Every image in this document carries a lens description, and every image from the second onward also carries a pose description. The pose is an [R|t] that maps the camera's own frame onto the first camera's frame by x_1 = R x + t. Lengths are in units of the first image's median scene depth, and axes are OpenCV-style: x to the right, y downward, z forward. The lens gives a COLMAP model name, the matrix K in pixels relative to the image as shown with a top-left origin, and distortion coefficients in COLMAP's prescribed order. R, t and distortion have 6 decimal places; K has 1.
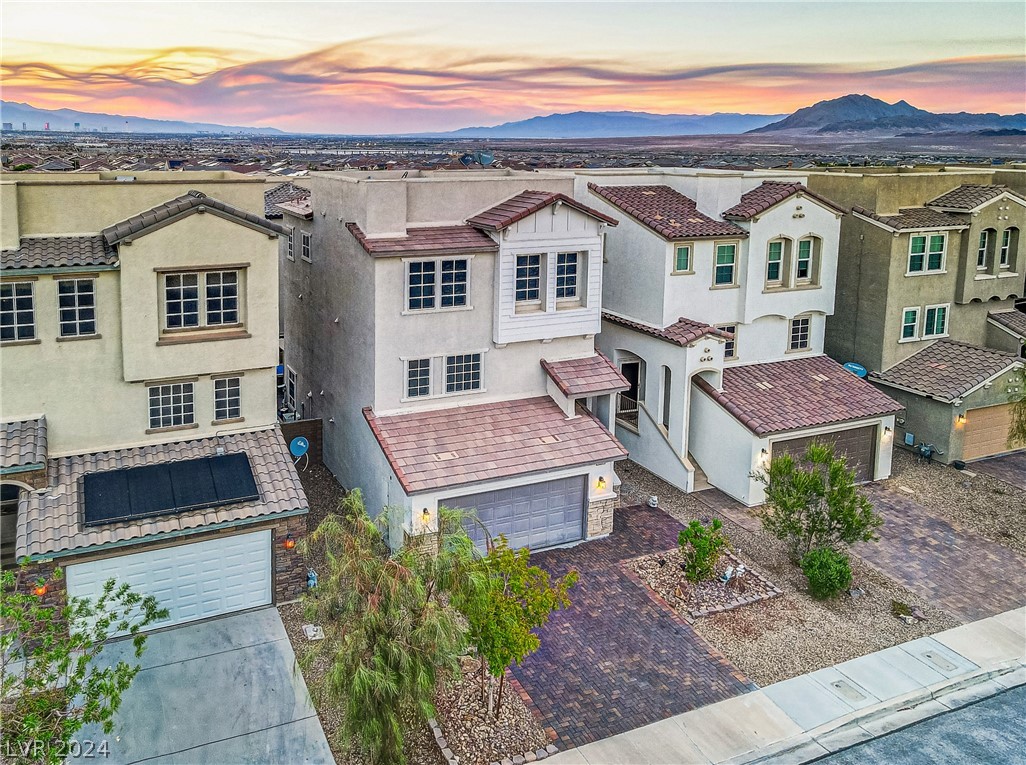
lens RADIAL K [[747.9, 0, 399.2], [0, 747.9, 252.3], [0, 0, 1]] dist [0.032069, -0.012453]
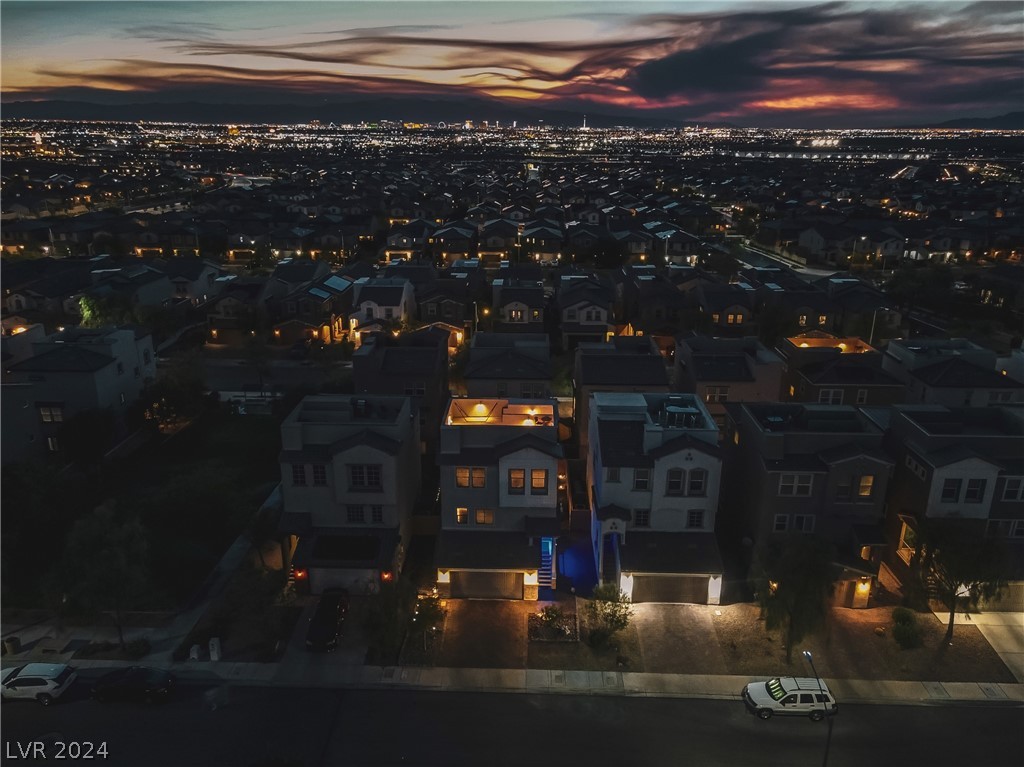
lens RADIAL K [[739.4, 0, 525.5], [0, 739.4, 391.5], [0, 0, 1]] dist [0.013877, 0.004397]
pose [[0.925435, 0.132415, -0.355016, 0.923150], [-0.059173, 0.975959, 0.209767, -0.658324], [0.374258, -0.173118, 0.911022, -0.855287]]
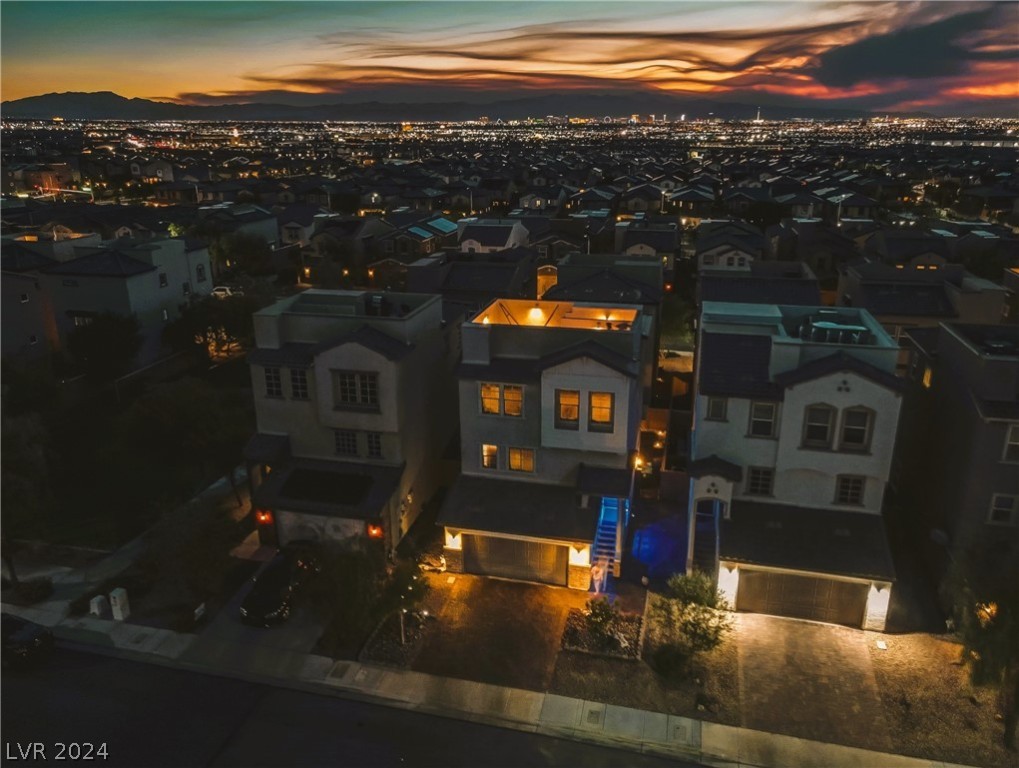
lens RADIAL K [[742.1, 0, 523.0], [0, 742.1, 392.4], [0, 0, 1]] dist [0.016265, 0.003254]
pose [[0.823840, 0.185051, -0.535765, 0.867465], [-0.071242, 0.971517, 0.226009, -0.306641], [0.562328, -0.148026, 0.813557, -0.175377]]
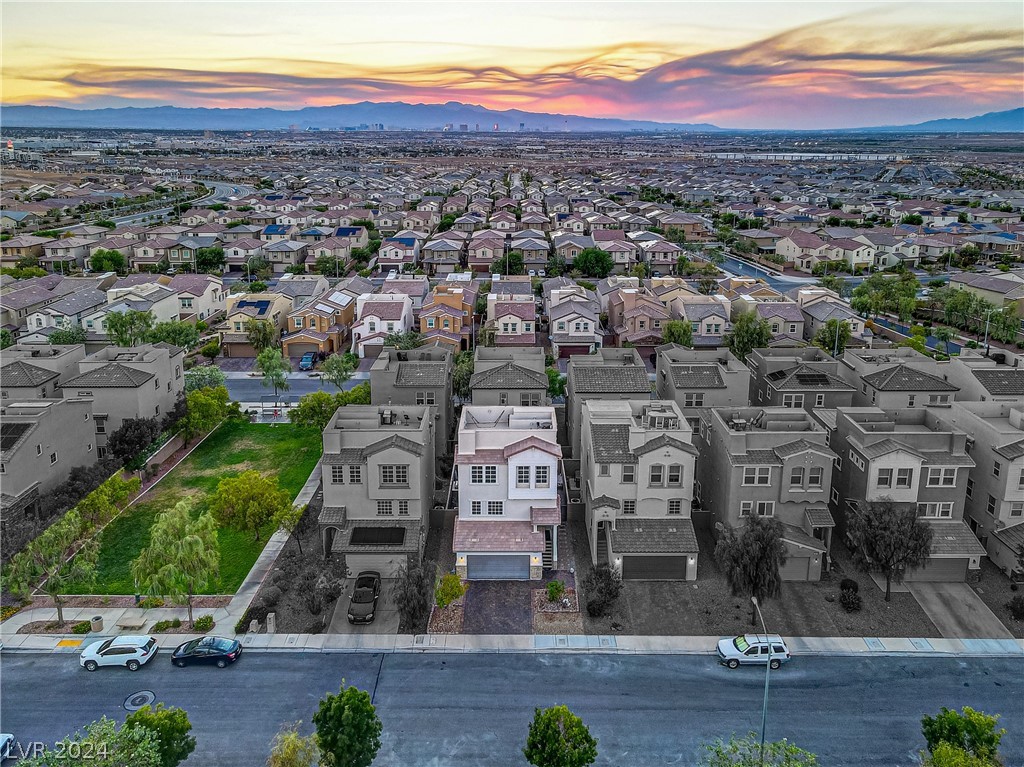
lens RADIAL K [[771.0, 0, 530.2], [0, 771.0, 331.2], [0, 0, 1]] dist [0.004121, 0.007897]
pose [[0.936499, 0.091799, -0.338442, 1.043523], [-0.052153, 0.990854, 0.124449, -0.776769], [0.346771, -0.098895, 0.932722, -1.358576]]
